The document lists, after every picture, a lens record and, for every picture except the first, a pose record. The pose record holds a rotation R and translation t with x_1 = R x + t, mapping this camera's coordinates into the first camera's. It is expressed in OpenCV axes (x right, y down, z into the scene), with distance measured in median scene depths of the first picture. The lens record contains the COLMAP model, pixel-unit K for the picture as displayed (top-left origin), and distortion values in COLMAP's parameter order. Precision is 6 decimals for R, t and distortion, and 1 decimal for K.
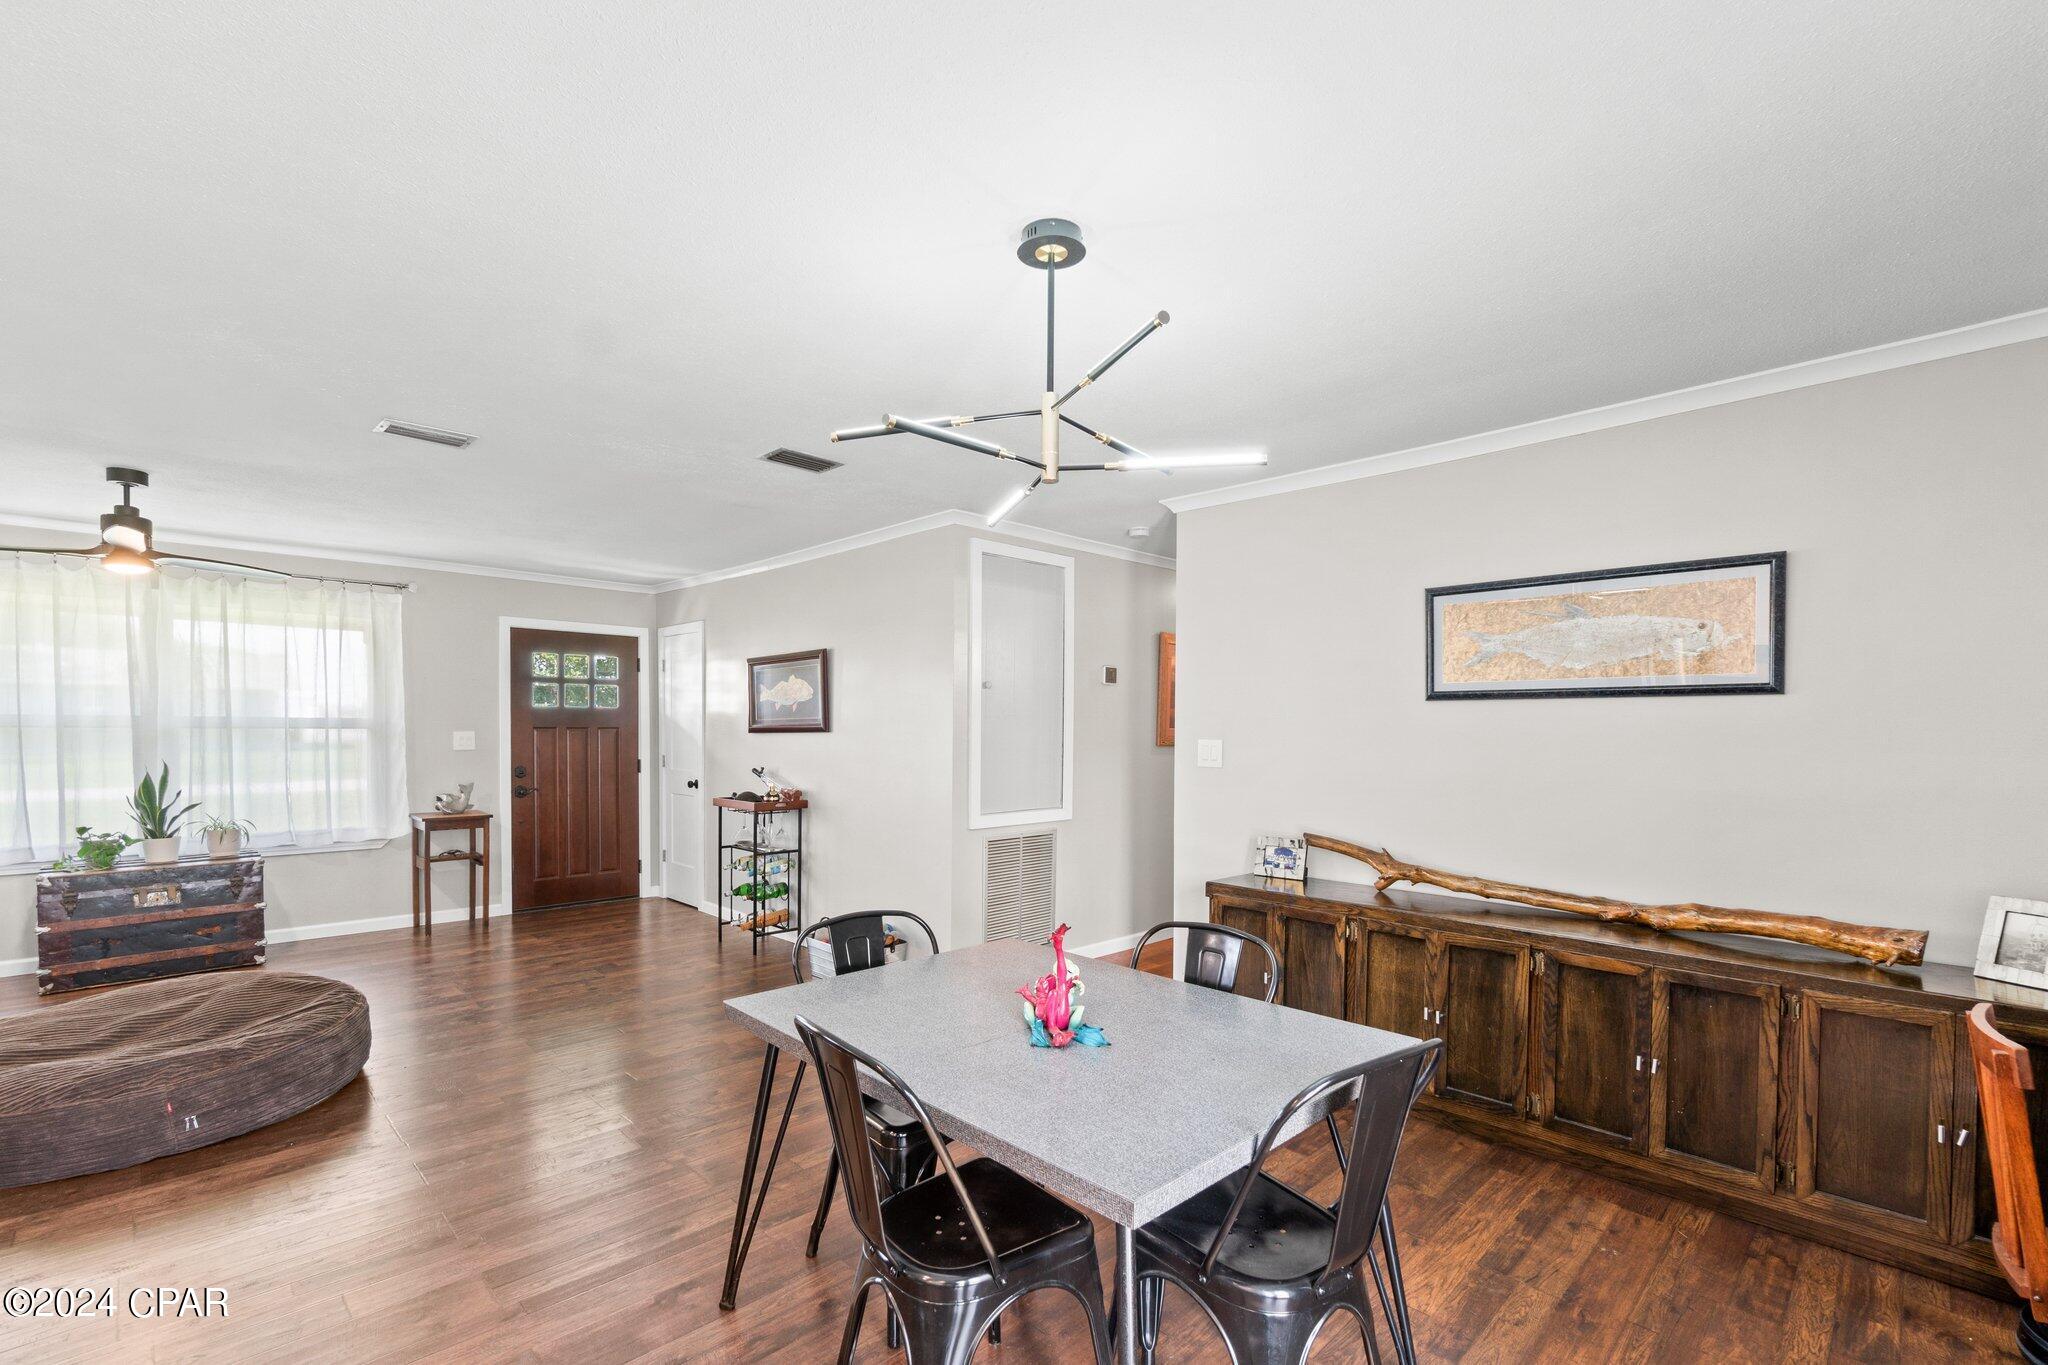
lens RADIAL K [[881.4, 0, 1017.8], [0, 881.4, 745.7], [0, 0, 1]] dist [-0.005401, 0.002228]
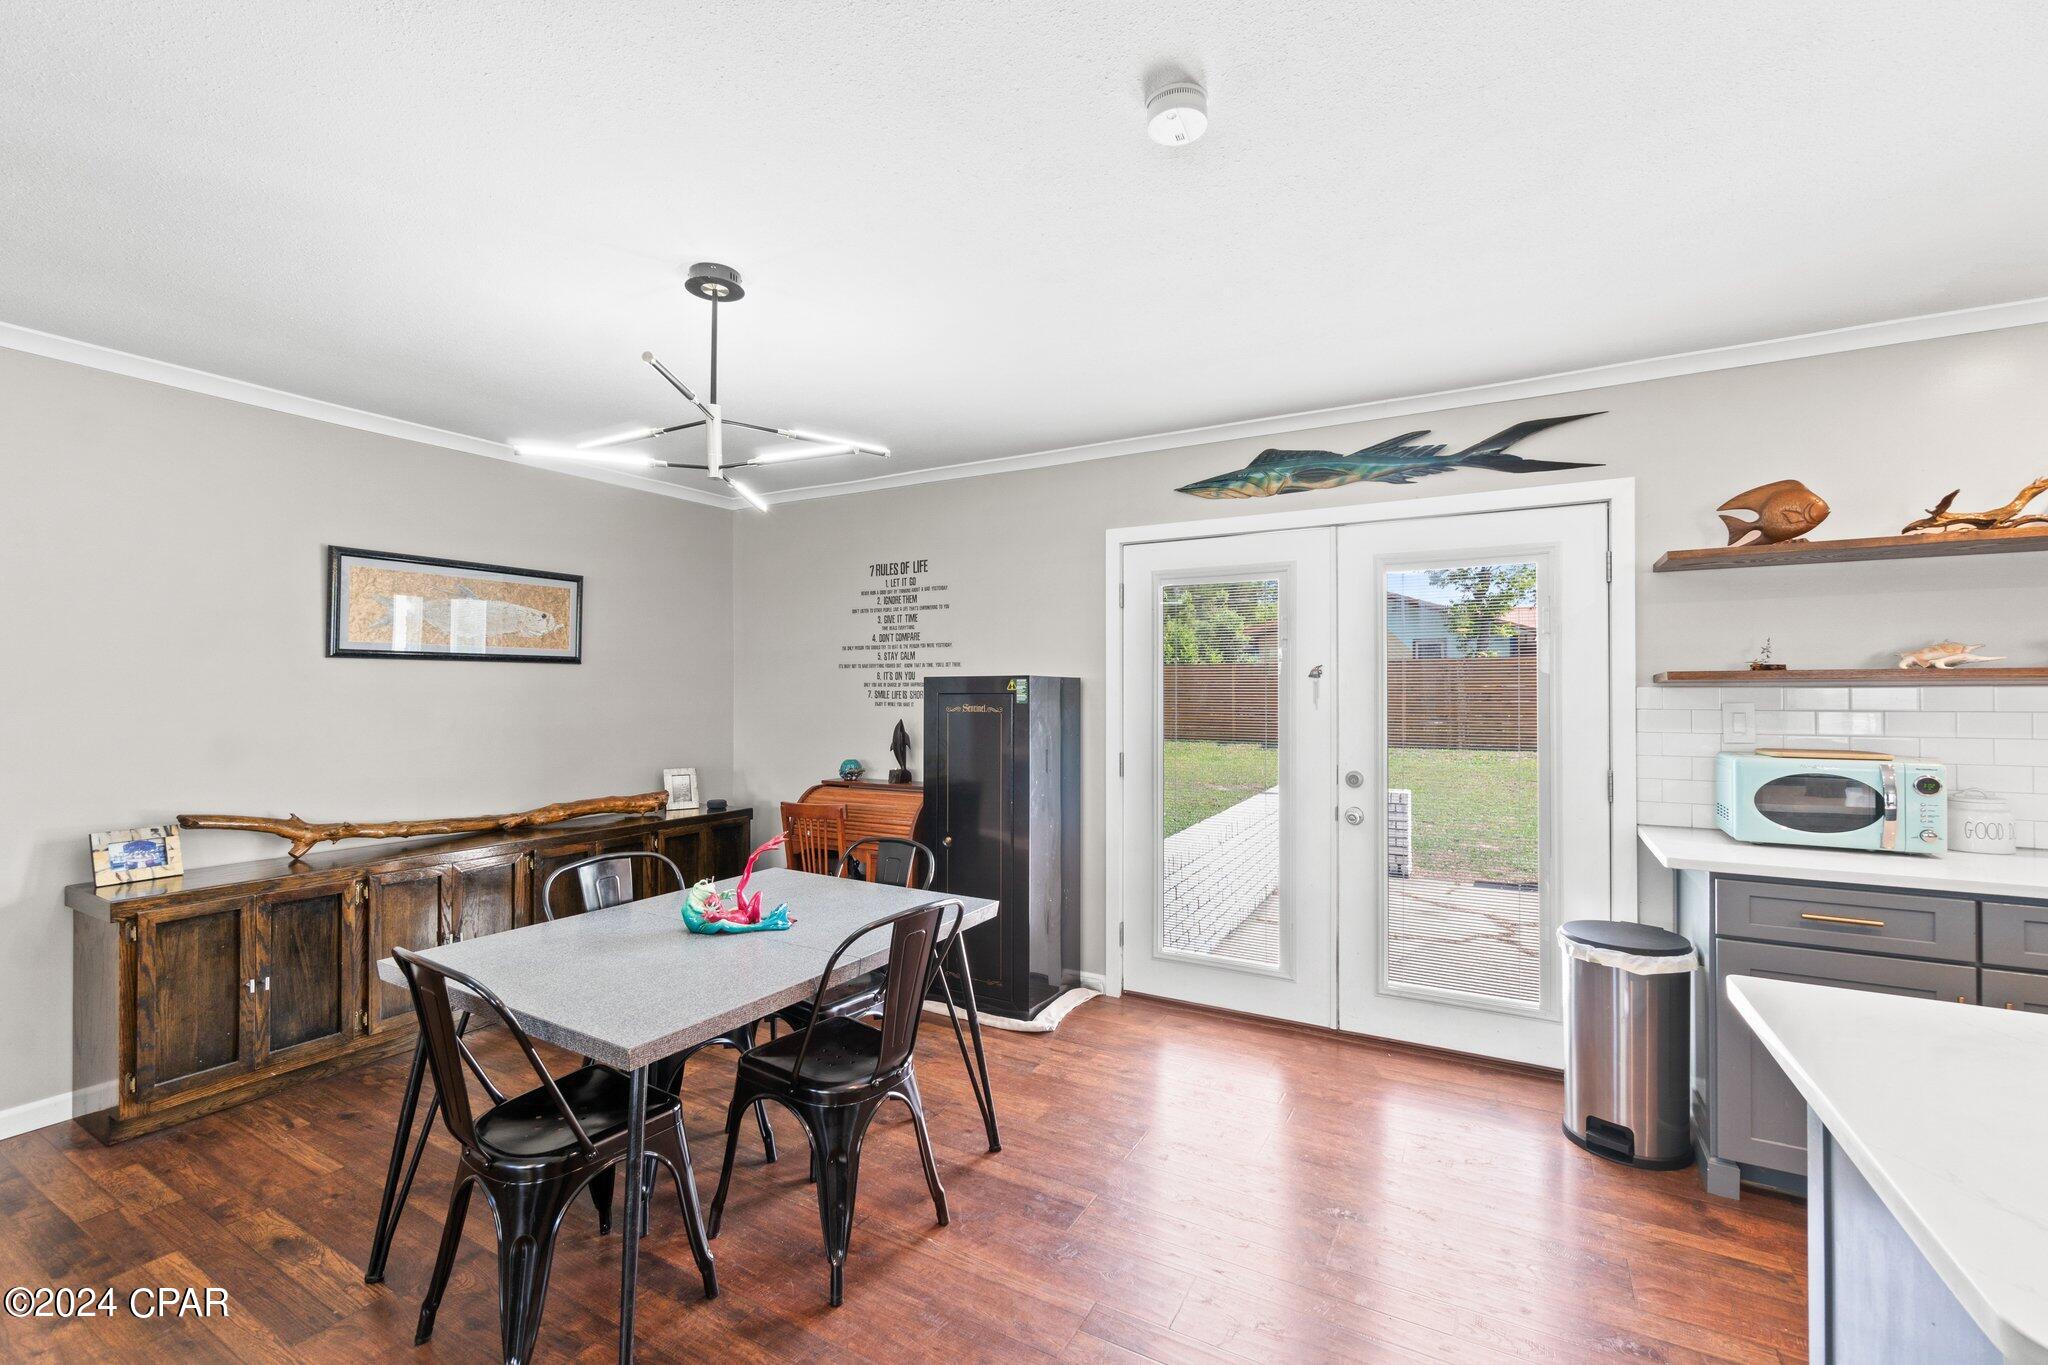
lens RADIAL K [[881.4, 0, 1007.0], [0, 881.4, 686.2], [0, 0, 1]] dist [-0.005401, 0.002228]
pose [[-0.259645, -0.000776, 0.965704, -0.511885], [0.017050, 0.999840, 0.005387, -0.007807], [-0.965554, 0.017864, -0.259590, 0.384759]]
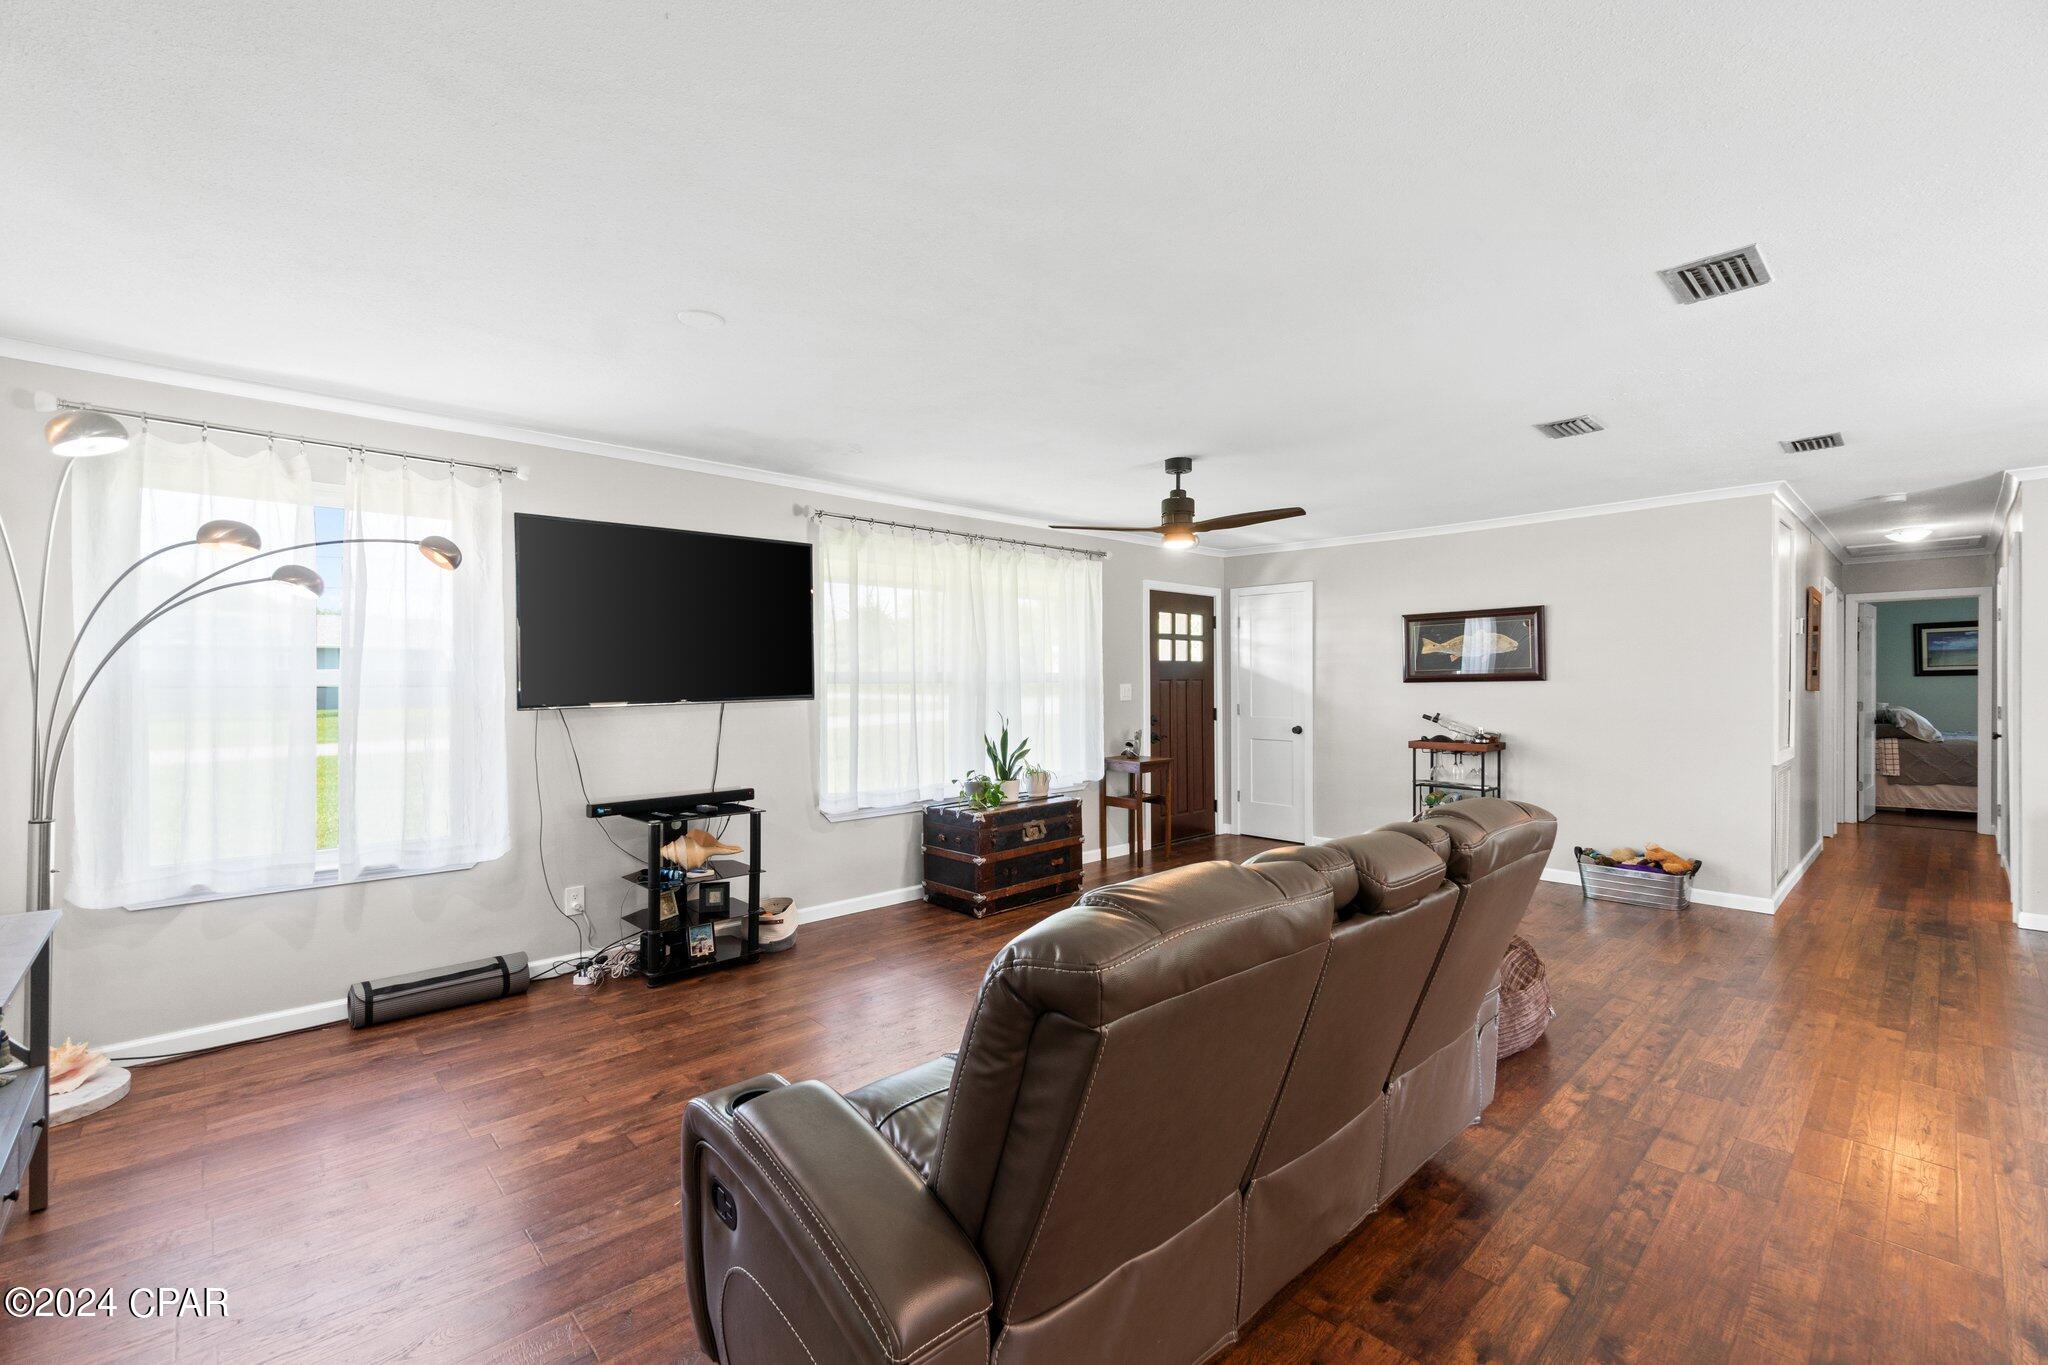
lens RADIAL K [[881.4, 0, 999.1], [0, 881.4, 685.1], [0, 0, 1]] dist [-0.005401, 0.002228]
pose [[0.999330, -0.010379, -0.035105, -0.994613], [0.009918, 0.999863, -0.013271, -0.001968], [0.035238, 0.012914, 0.999296, -0.145837]]
